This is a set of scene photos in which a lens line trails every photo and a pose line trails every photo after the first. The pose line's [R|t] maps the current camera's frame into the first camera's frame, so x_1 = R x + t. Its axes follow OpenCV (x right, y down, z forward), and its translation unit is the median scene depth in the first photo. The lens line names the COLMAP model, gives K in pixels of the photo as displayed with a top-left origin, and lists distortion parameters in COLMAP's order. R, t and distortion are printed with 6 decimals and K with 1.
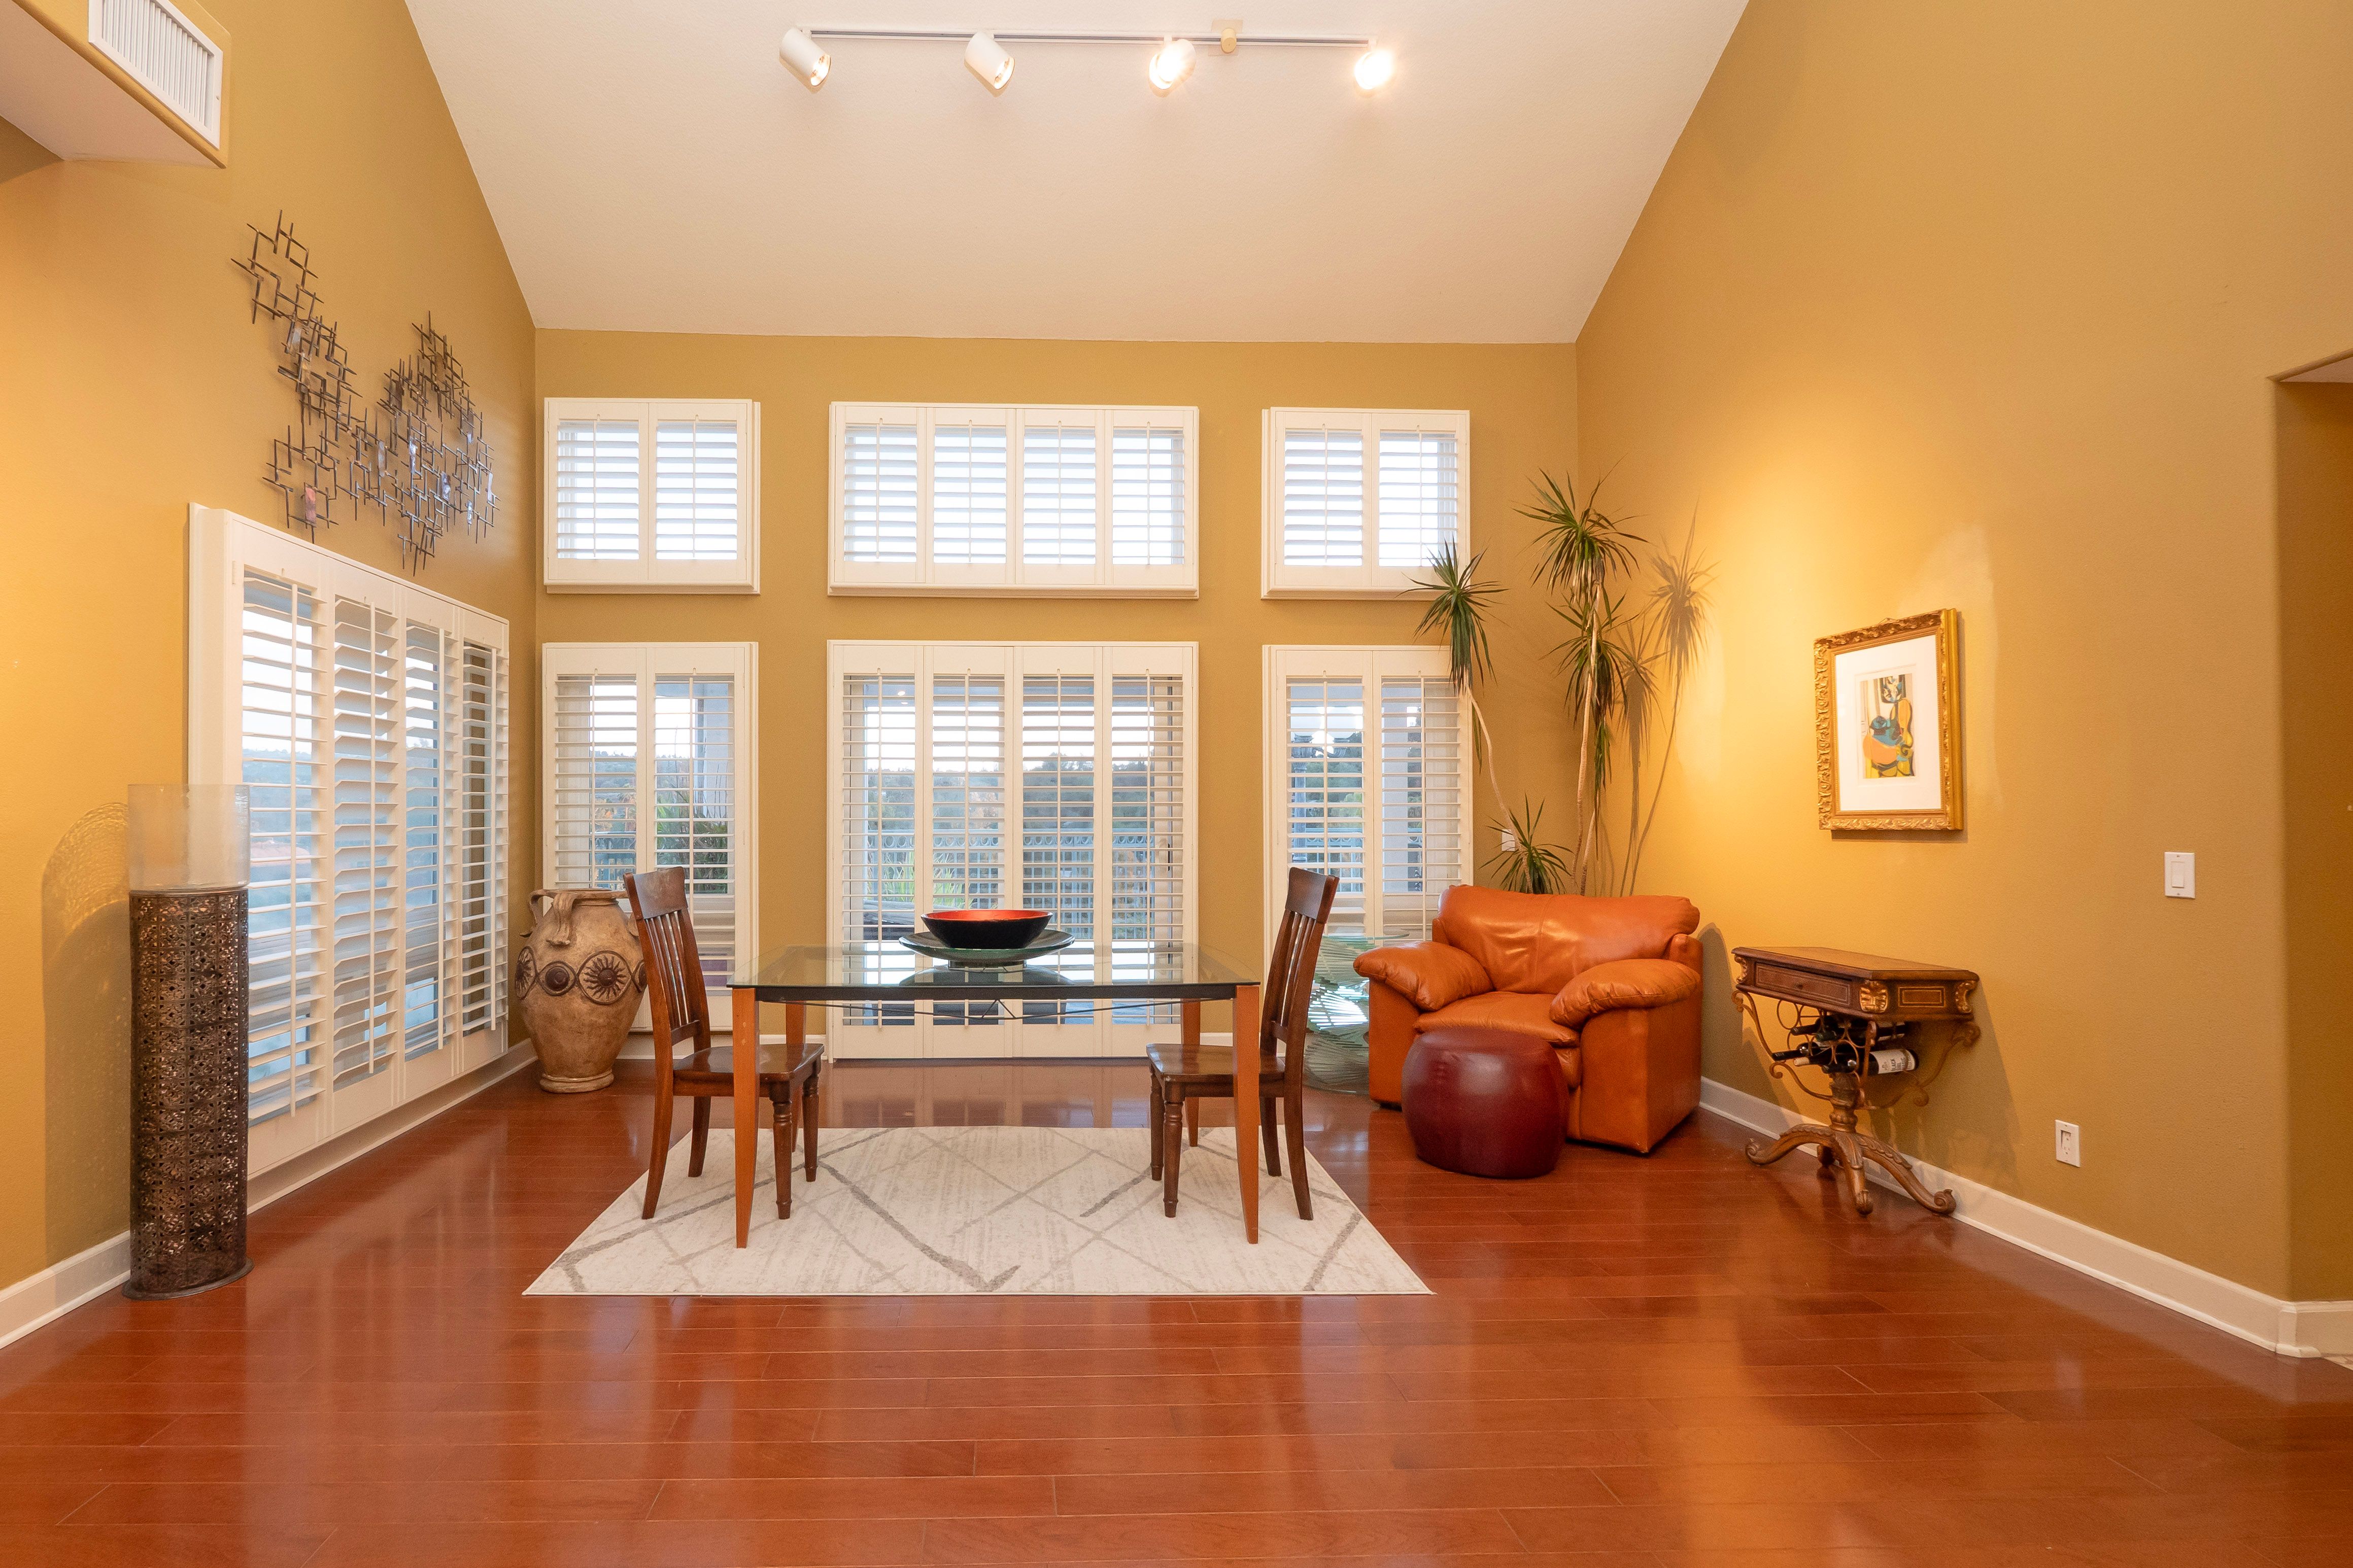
lens RADIAL K [[1011.5, 0, 1164.7], [0, 1011.5, 837.7], [0, 0, 1]] dist [0.002932, 0.000104]
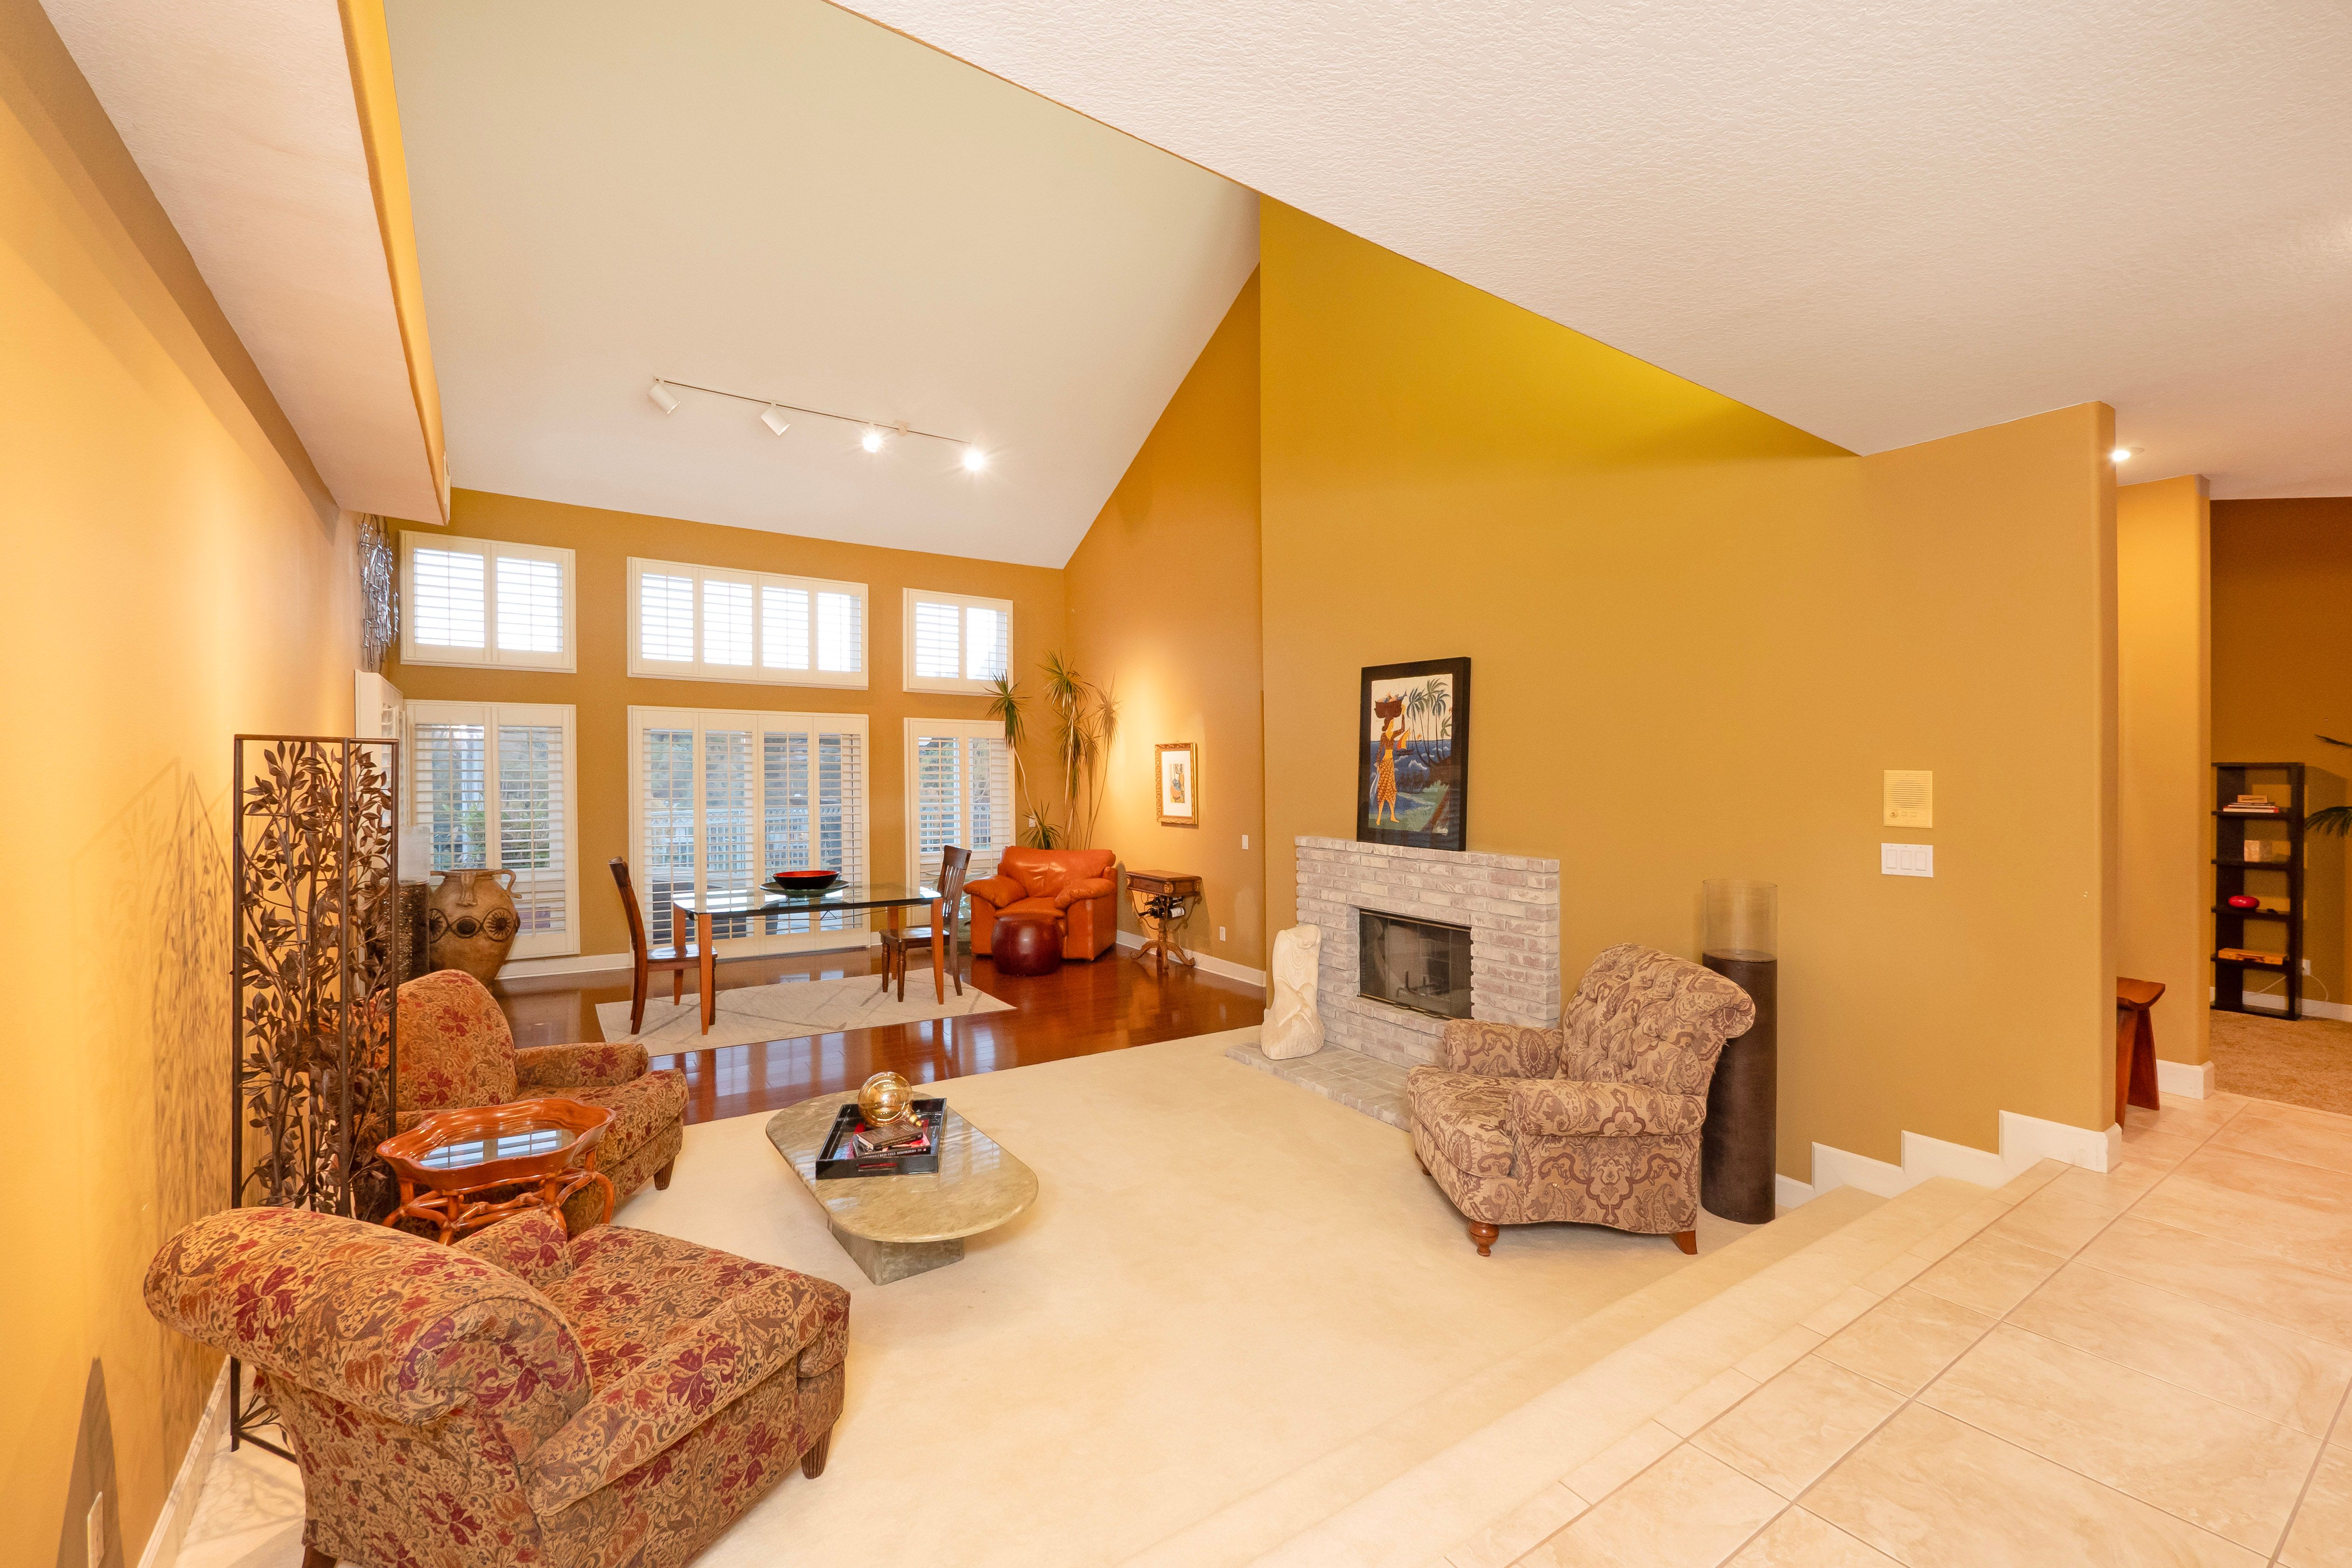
lens RADIAL K [[1011.3, 0, 1176.2], [0, 1011.3, 779.6], [0, 0, 1]] dist [0.002932, 0.000104]
pose [[0.878124, -0.005604, 0.478400, -0.439501], [0.001523, 0.999959, 0.008919, -0.119607], [-0.478430, -0.007103, 0.878097, -1.064227]]
